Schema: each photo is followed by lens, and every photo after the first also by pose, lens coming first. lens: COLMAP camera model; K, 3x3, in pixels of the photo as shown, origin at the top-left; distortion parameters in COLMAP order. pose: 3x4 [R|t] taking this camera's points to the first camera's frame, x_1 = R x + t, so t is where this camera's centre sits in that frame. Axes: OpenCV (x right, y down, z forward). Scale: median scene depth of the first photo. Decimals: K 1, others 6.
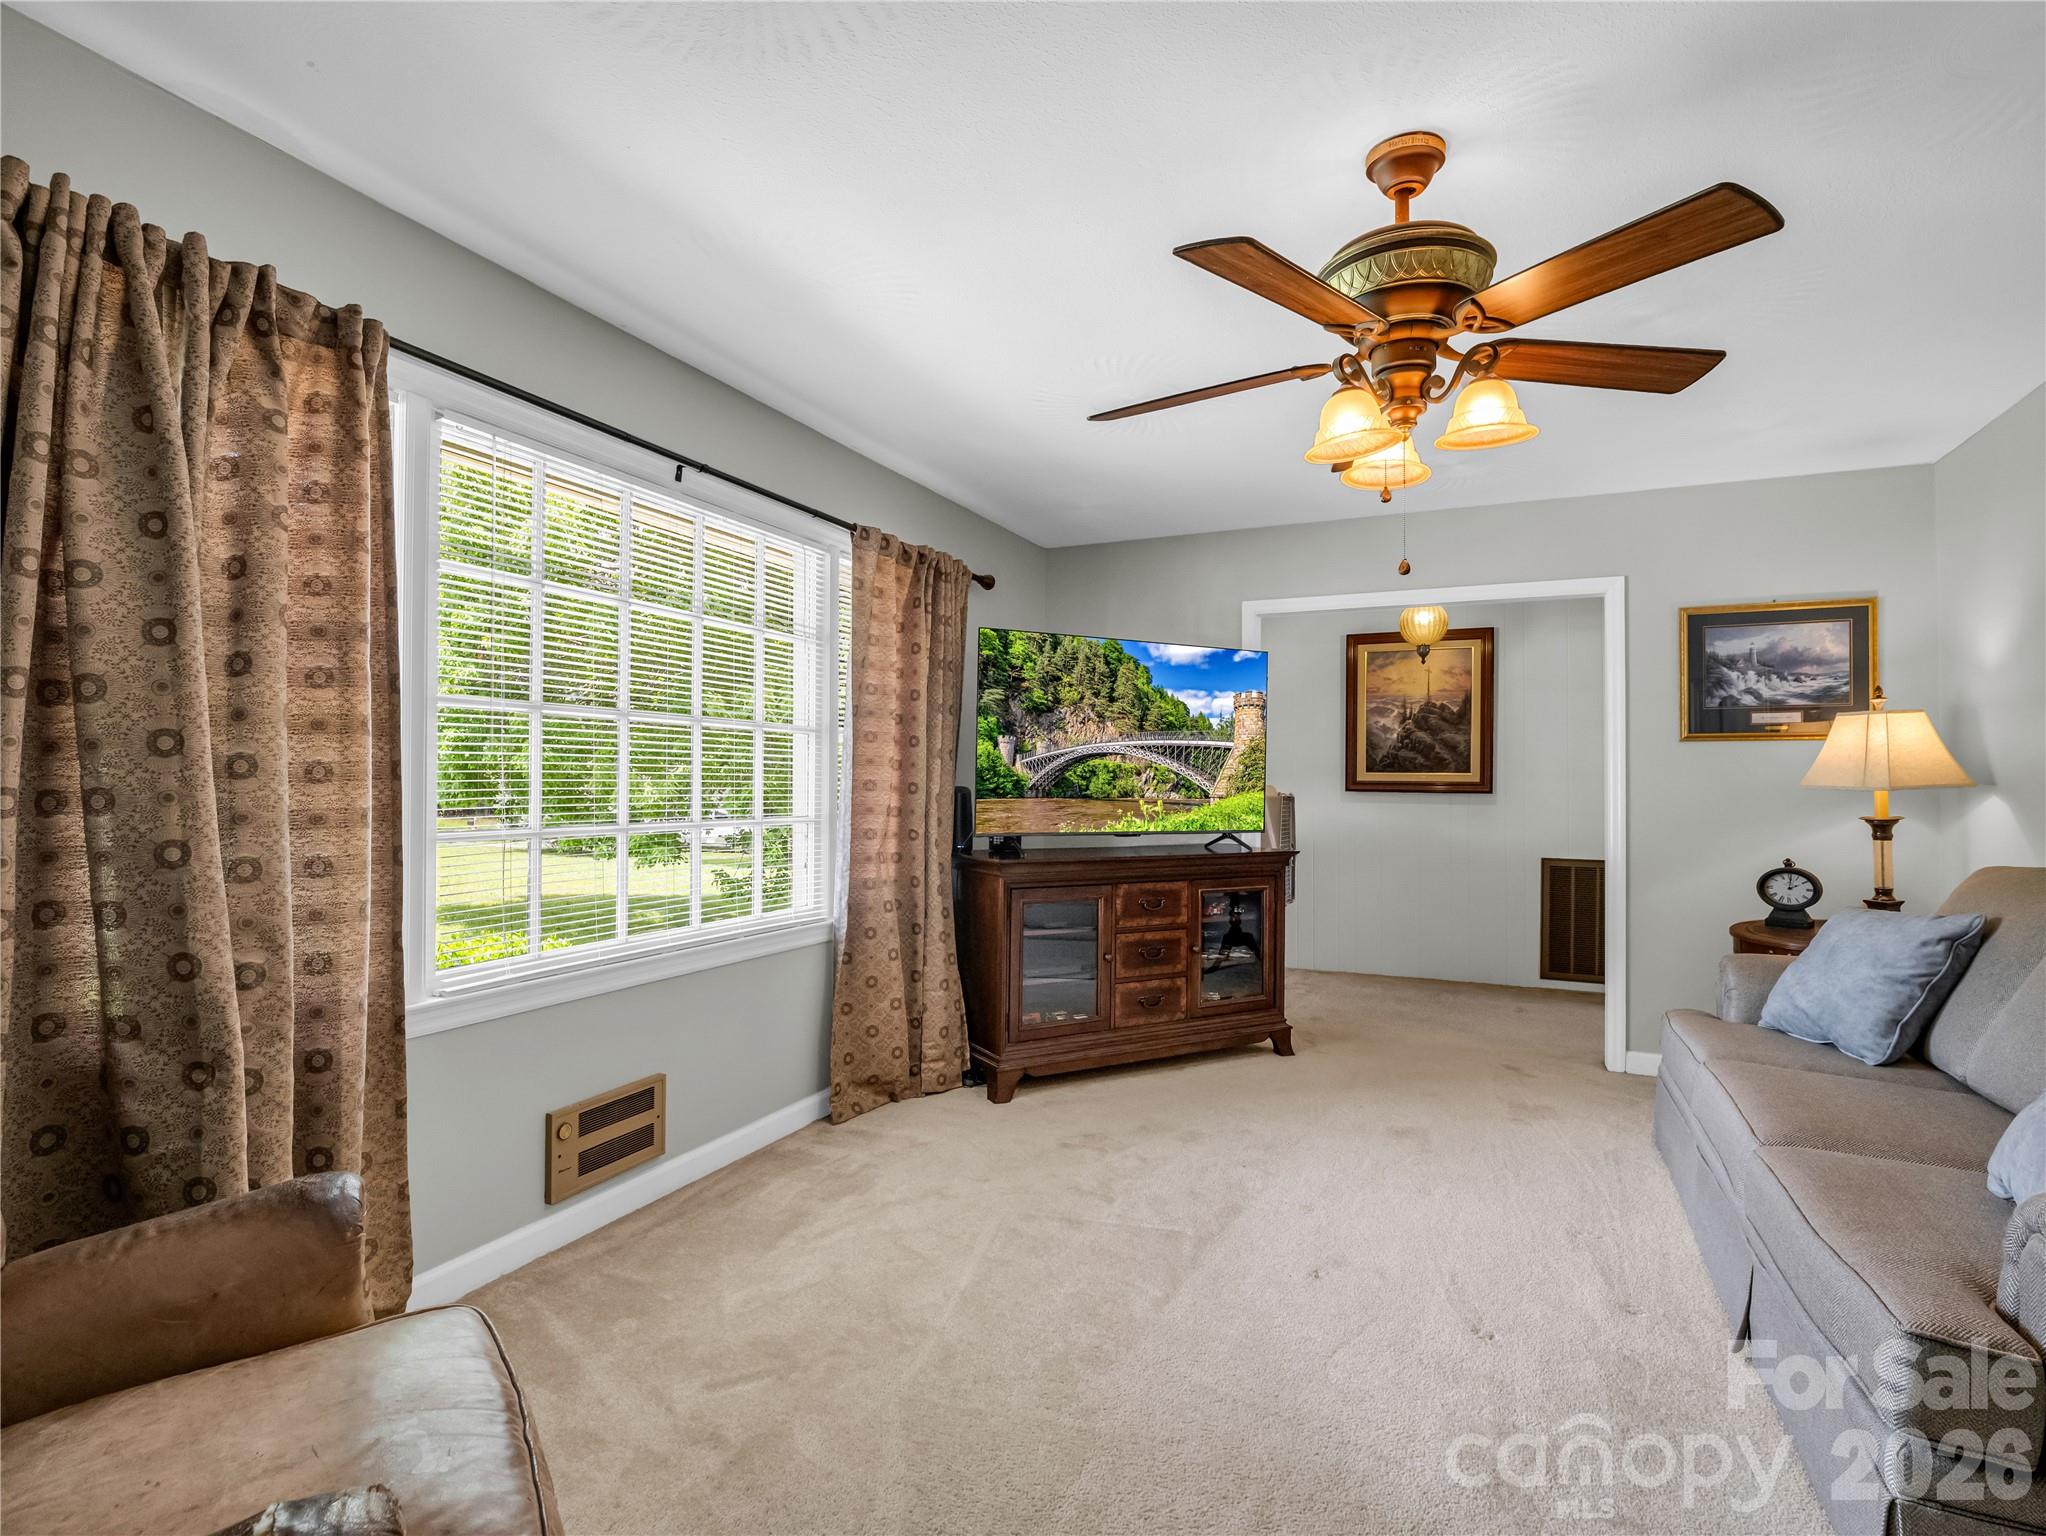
lens RADIAL K [[1005.3, 0, 1034.2], [0, 1005.3, 766.9], [0, 0, 1]] dist [-0.020647, 0.000801]
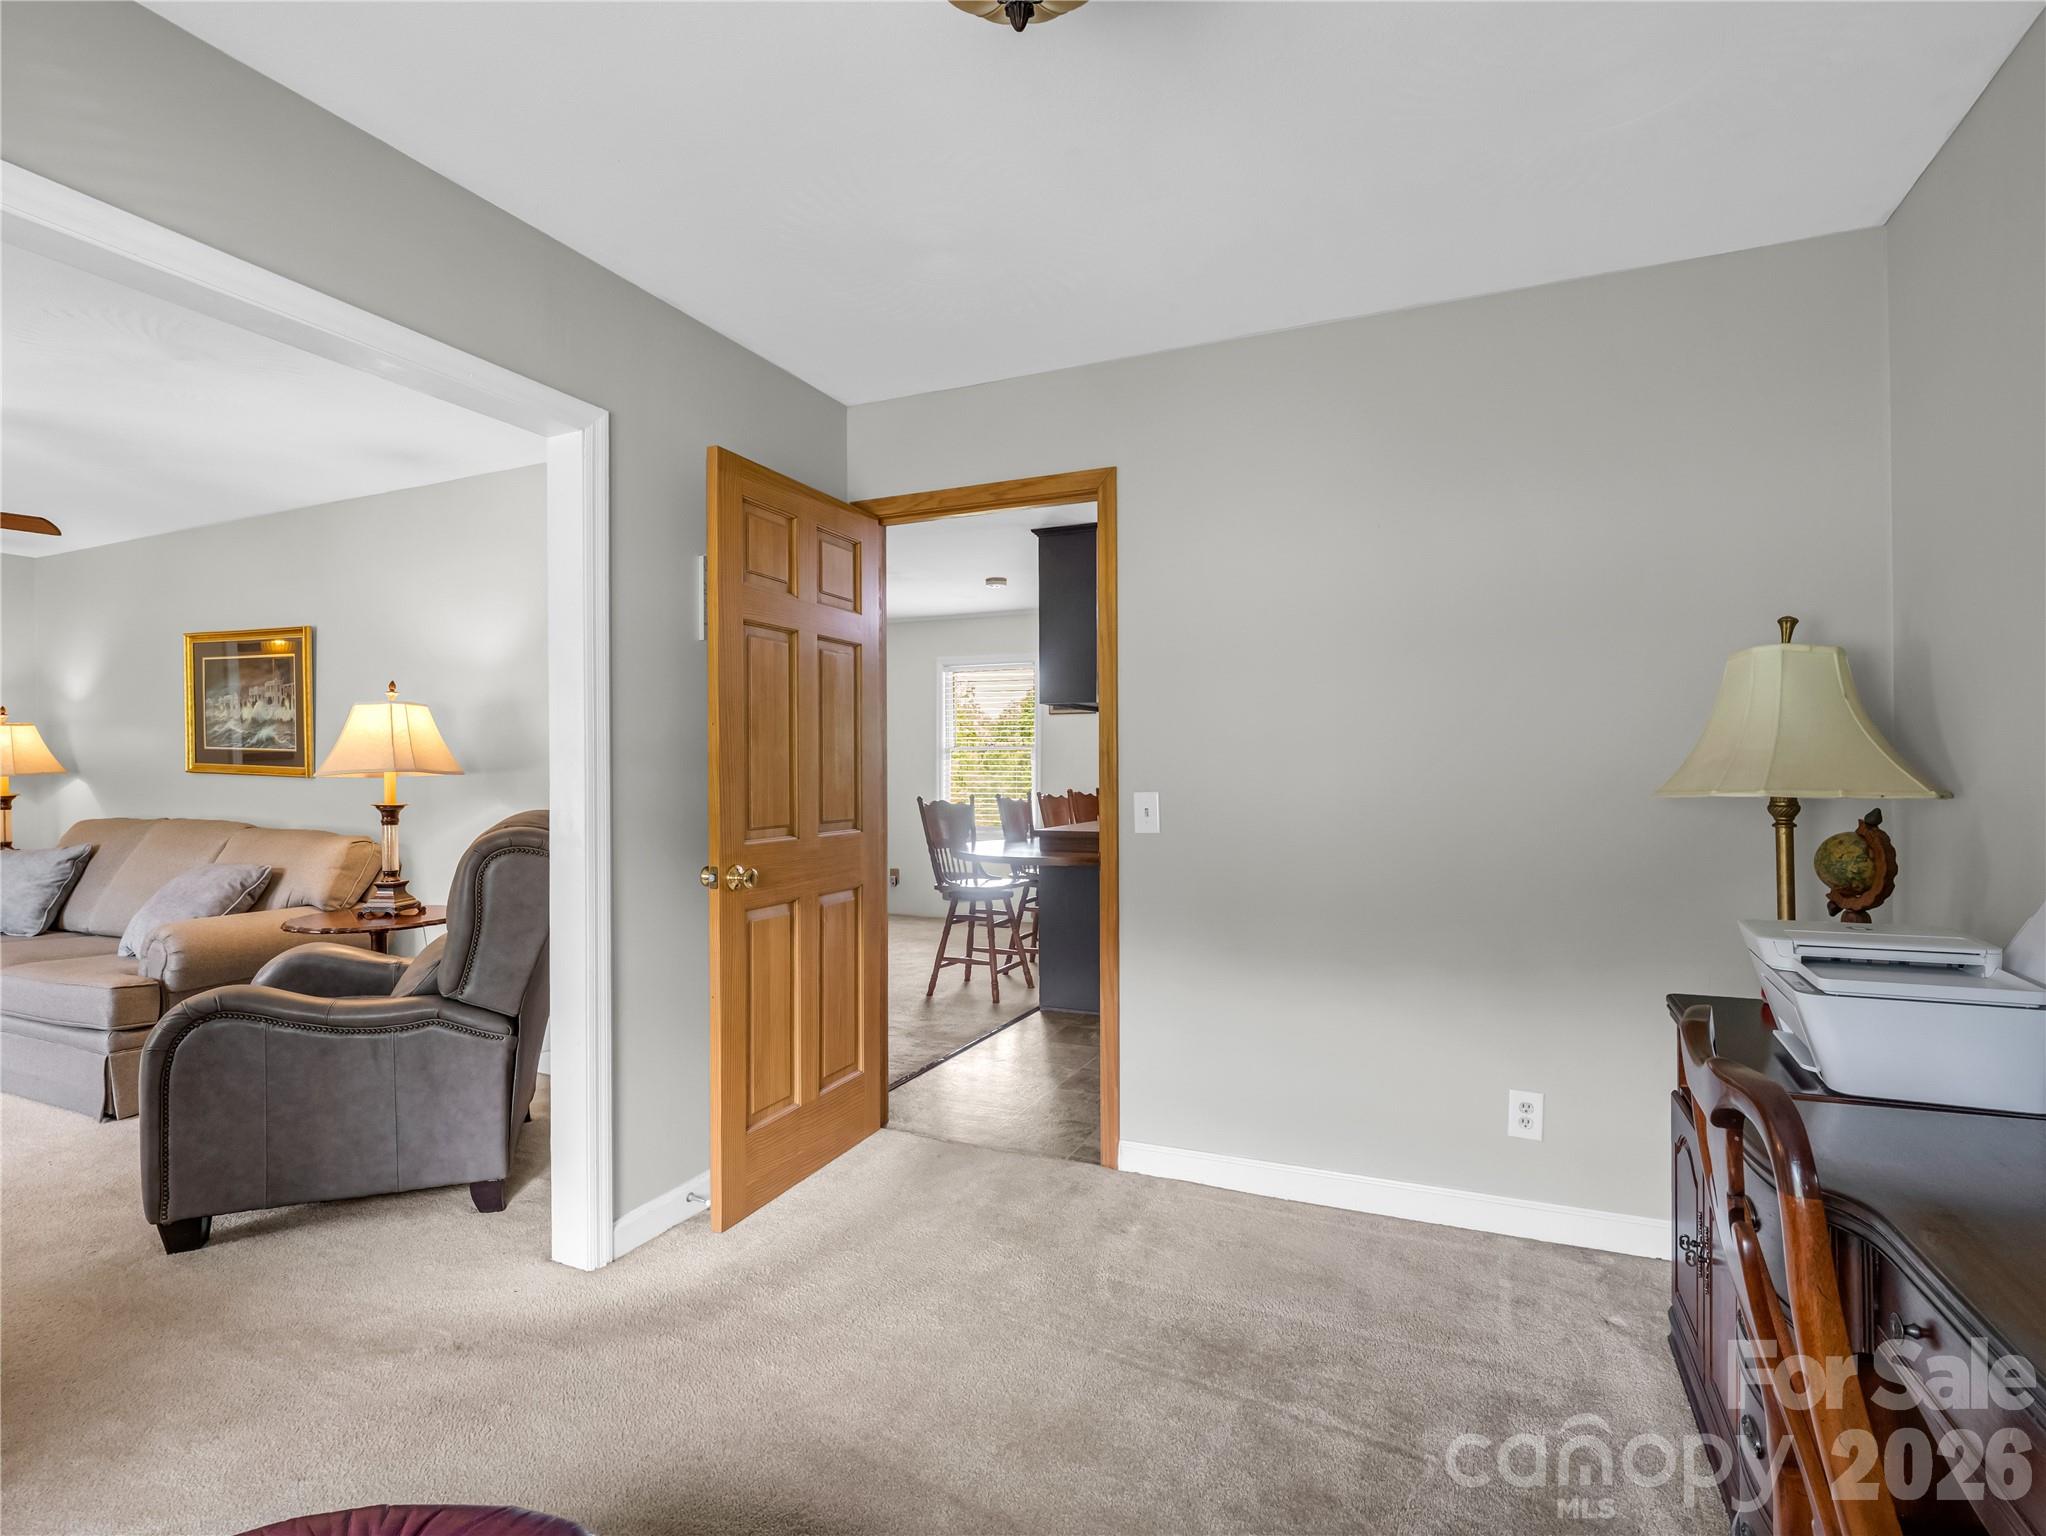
lens RADIAL K [[1005.3, 0, 1034.2], [0, 1005.3, 766.9], [0, 0, 1]] dist [-0.020647, 0.000801]
pose [[-0.016635, -0.006914, 0.999838, -0.887906], [-0.010046, 0.999927, 0.006747, -0.022509], [-0.999811, -0.009933, -0.016703, -0.710332]]
